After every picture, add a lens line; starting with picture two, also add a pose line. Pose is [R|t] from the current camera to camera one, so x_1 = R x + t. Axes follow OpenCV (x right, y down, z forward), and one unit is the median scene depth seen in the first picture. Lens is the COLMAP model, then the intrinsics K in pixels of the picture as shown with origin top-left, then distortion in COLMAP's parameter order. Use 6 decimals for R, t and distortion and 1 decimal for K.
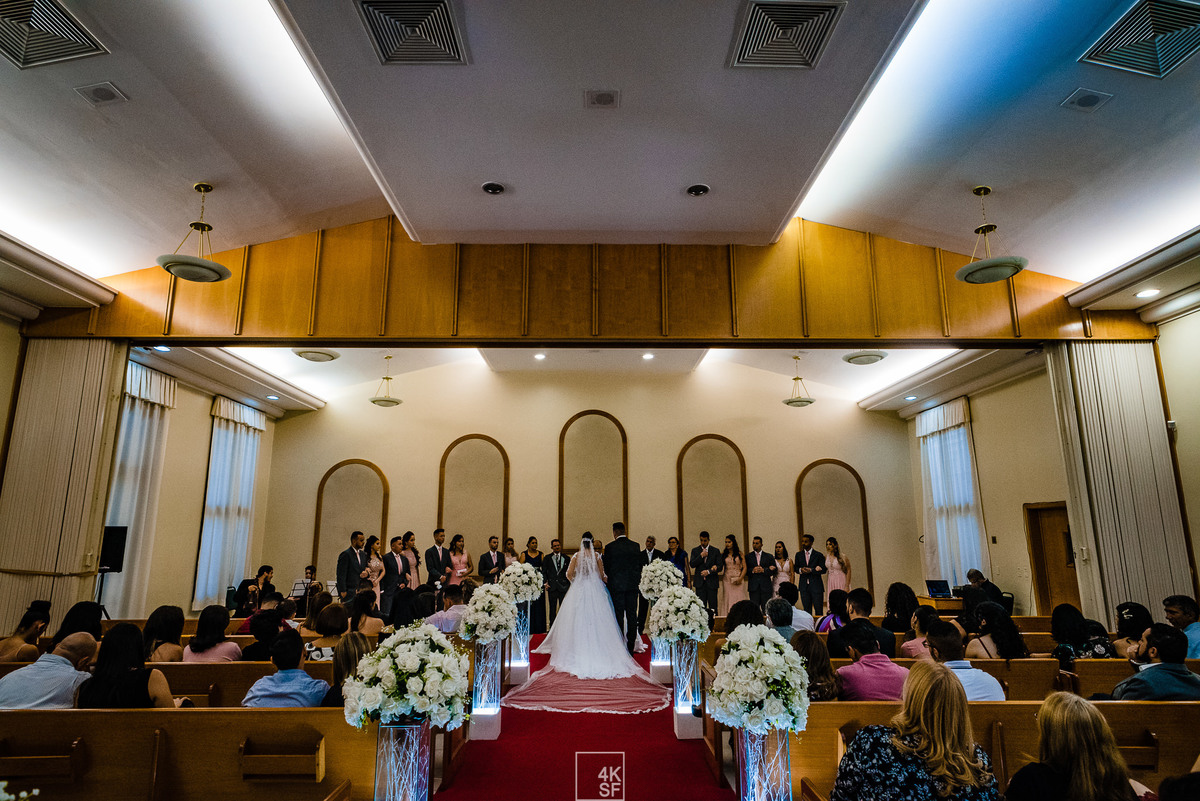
lens RADIAL K [[695.5, 0, 595.4], [0, 695.5, 376.8], [0, 0, 1]] dist [0.018150, -0.009357]
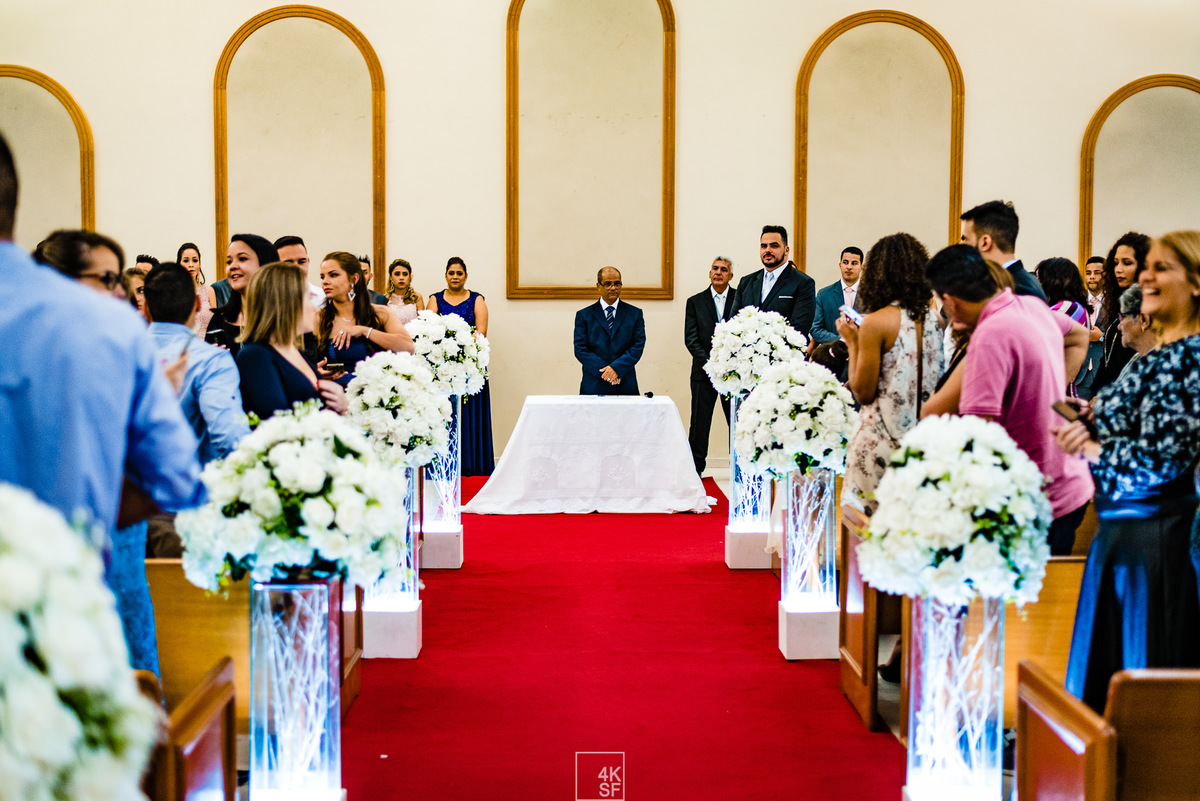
lens RADIAL K [[1814.3, 0, 600.2], [0, 1814.3, 399.6], [0, 0, 1]] dist [-0.007039, 0.000000]
pose [[0.999862, 0.006108, 0.015479, -0.058761], [-0.010407, 0.955345, 0.295308, -0.051109], [-0.012984, -0.295428, 0.955277, -0.283117]]
